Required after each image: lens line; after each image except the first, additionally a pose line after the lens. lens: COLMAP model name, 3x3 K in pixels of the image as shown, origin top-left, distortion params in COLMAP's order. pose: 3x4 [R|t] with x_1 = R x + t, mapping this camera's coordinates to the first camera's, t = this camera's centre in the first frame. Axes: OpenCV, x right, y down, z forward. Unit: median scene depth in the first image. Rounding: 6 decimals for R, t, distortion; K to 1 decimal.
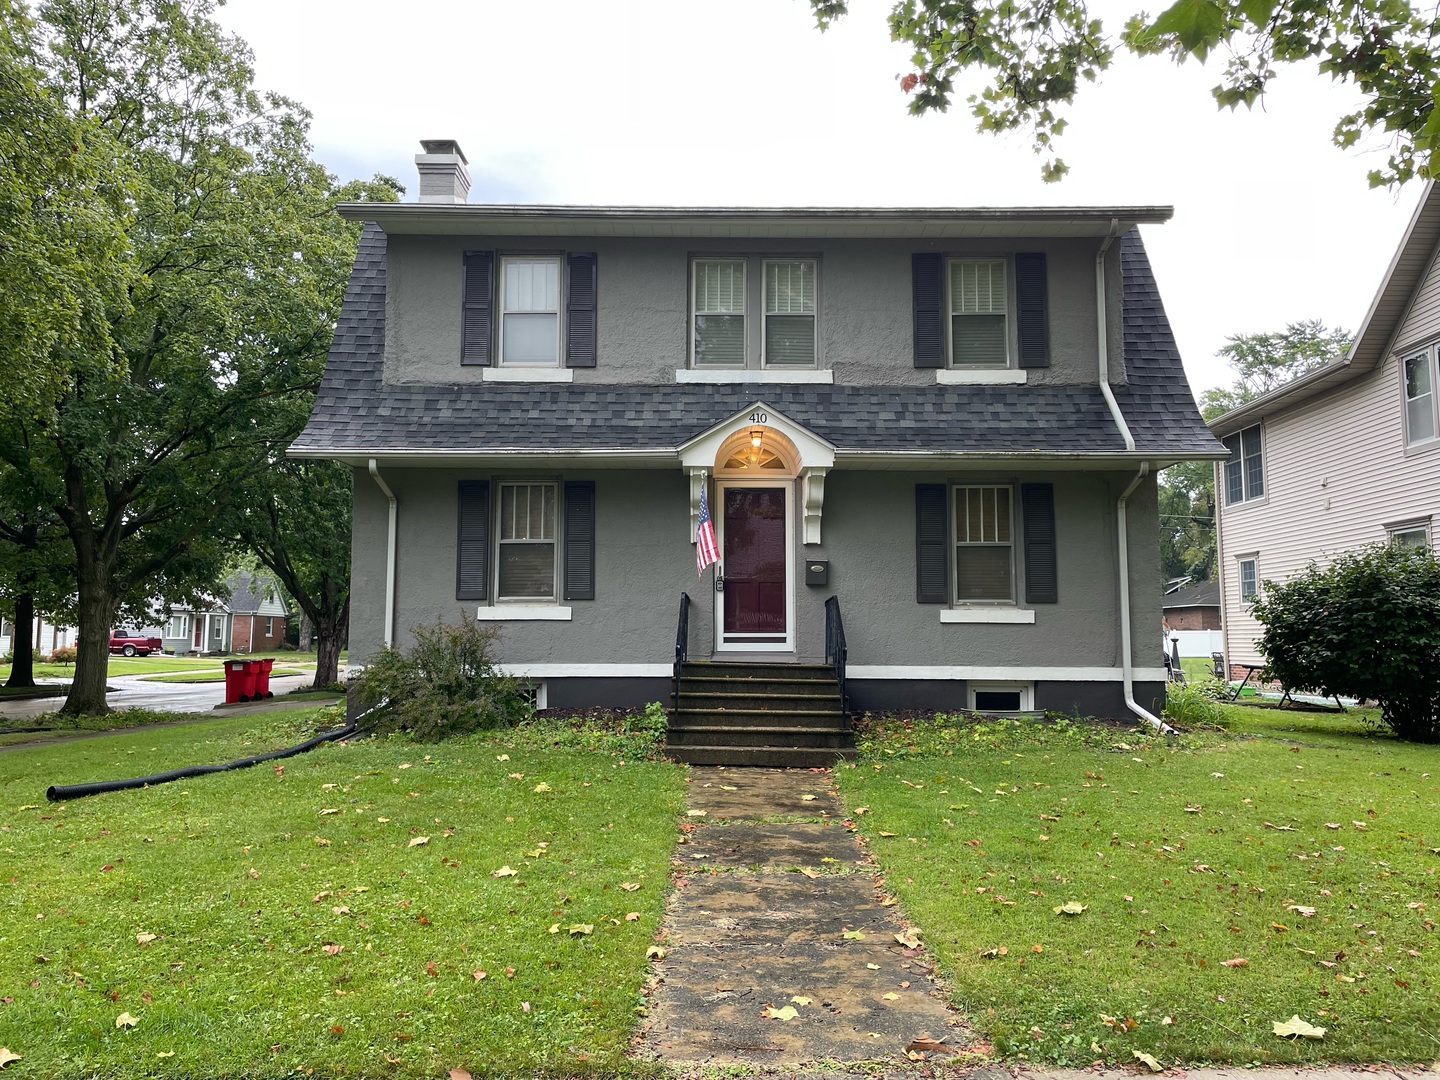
lens RADIAL K [[1100.6, 0, 721.5], [0, 1100.6, 532.0], [0, 0, 1]] dist [0.152396, -0.182655]
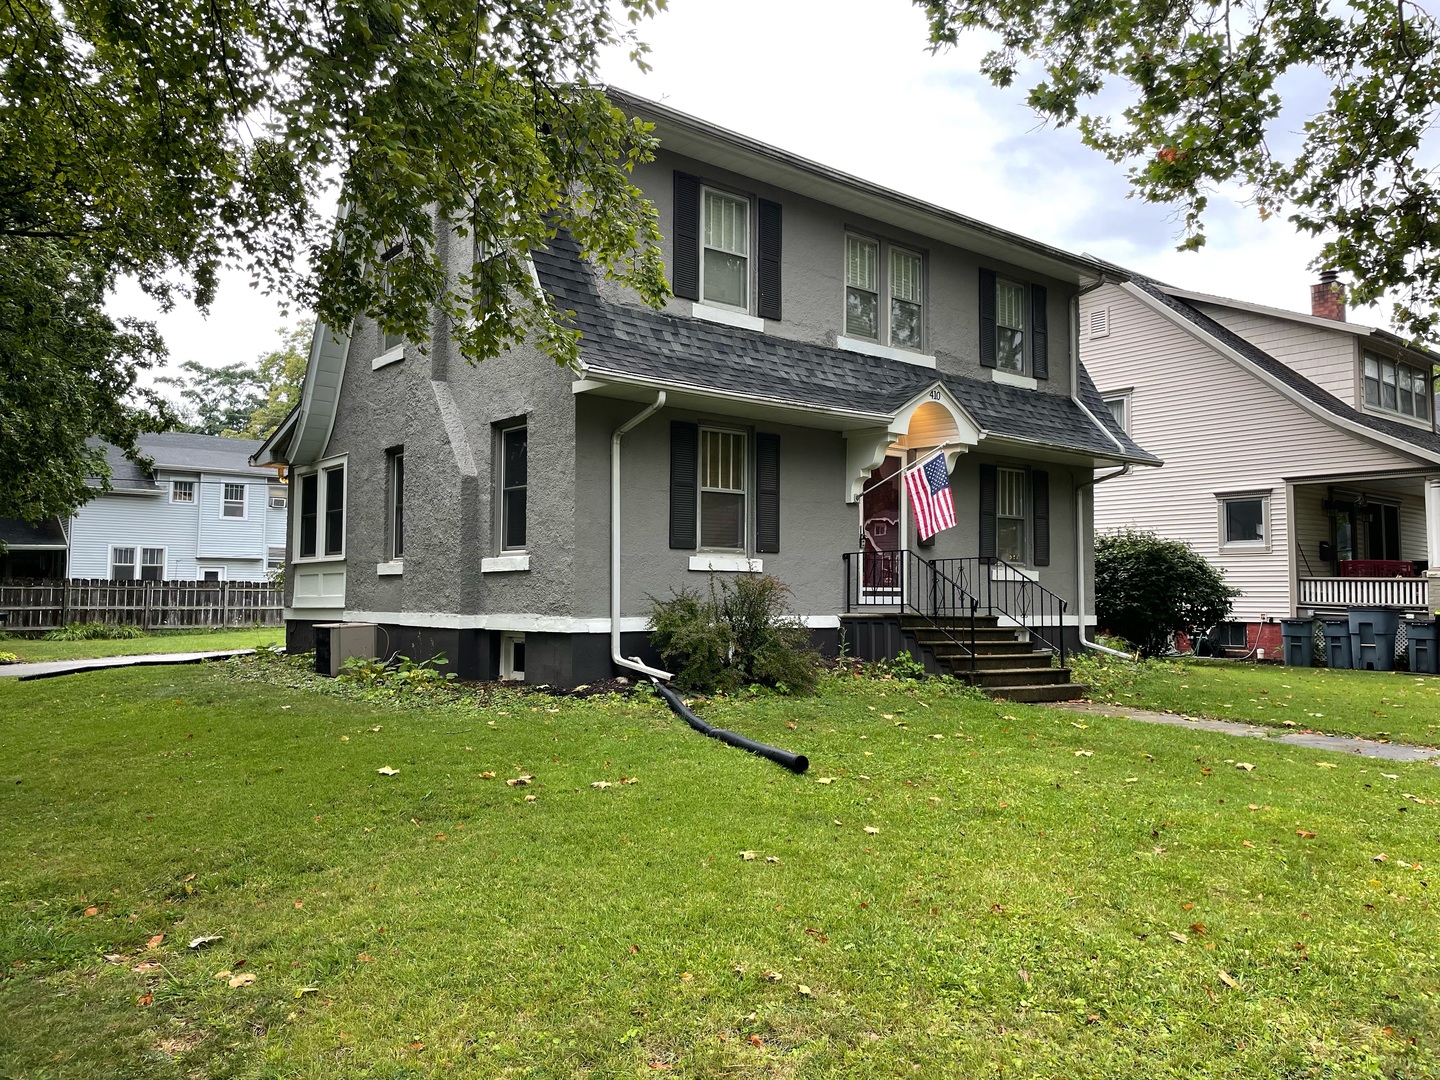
lens RADIAL K [[1100.6, 0, 721.5], [0, 1100.6, 532.0], [0, 0, 1]] dist [0.152396, -0.182655]
pose [[0.762066, 0.041548, 0.646165, -0.826082], [-0.070463, 0.997334, 0.018975, 0.027415], [-0.643654, -0.059991, 0.762961, 0.270626]]
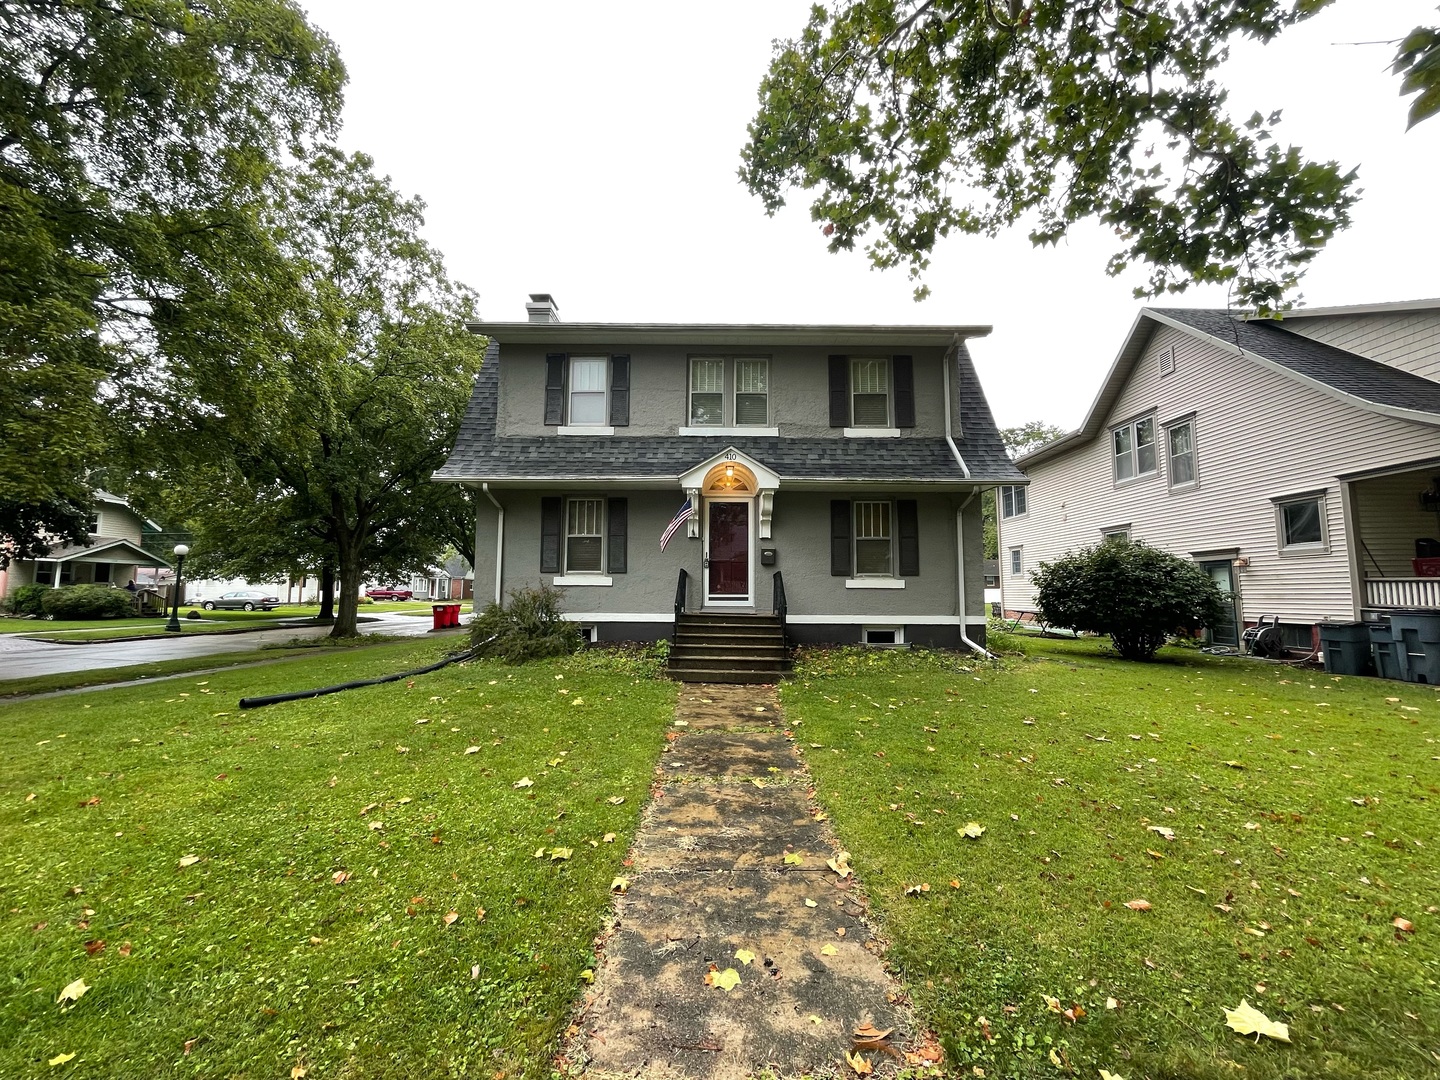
lens RADIAL K [[584.7, 0, 716.5], [0, 584.7, 539.1], [0, 0, 1]] dist [-0.001482, 0.000016]
pose [[0.999984, 0.002648, -0.005041, 0.017485], [-0.002622, 0.999983, 0.005235, 0.008481], [0.005055, -0.005222, 0.999974, 0.170524]]
